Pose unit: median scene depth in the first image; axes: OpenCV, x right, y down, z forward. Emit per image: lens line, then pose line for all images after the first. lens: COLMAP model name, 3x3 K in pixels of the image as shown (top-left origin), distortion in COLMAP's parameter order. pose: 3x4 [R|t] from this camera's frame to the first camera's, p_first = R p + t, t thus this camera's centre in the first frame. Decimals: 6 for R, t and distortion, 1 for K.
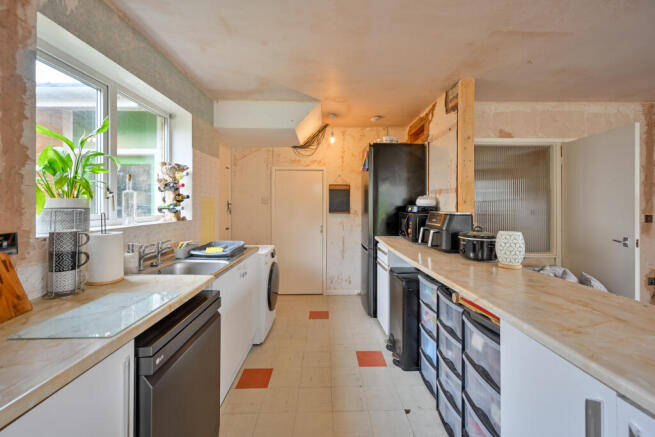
lens RADIAL K [[266.7, 0, 332.4], [0, 266.7, 204.1], [0, 0, 1]] dist [-0.000504, 0.000683]
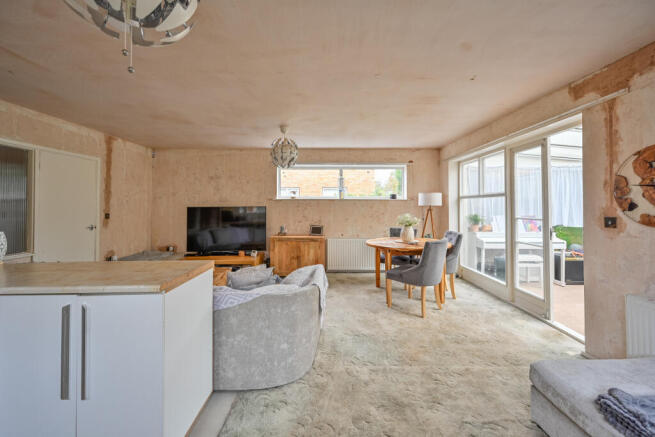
lens RADIAL K [[266.7, 0, 325.3], [0, 266.7, 203.5], [0, 0, 1]] dist [-0.000504, 0.000683]
pose [[0.032535, 0.009252, 0.999428, -0.260914], [-0.003054, 0.999953, -0.009157, -0.003476], [-0.999466, -0.002754, 0.032562, -0.271806]]
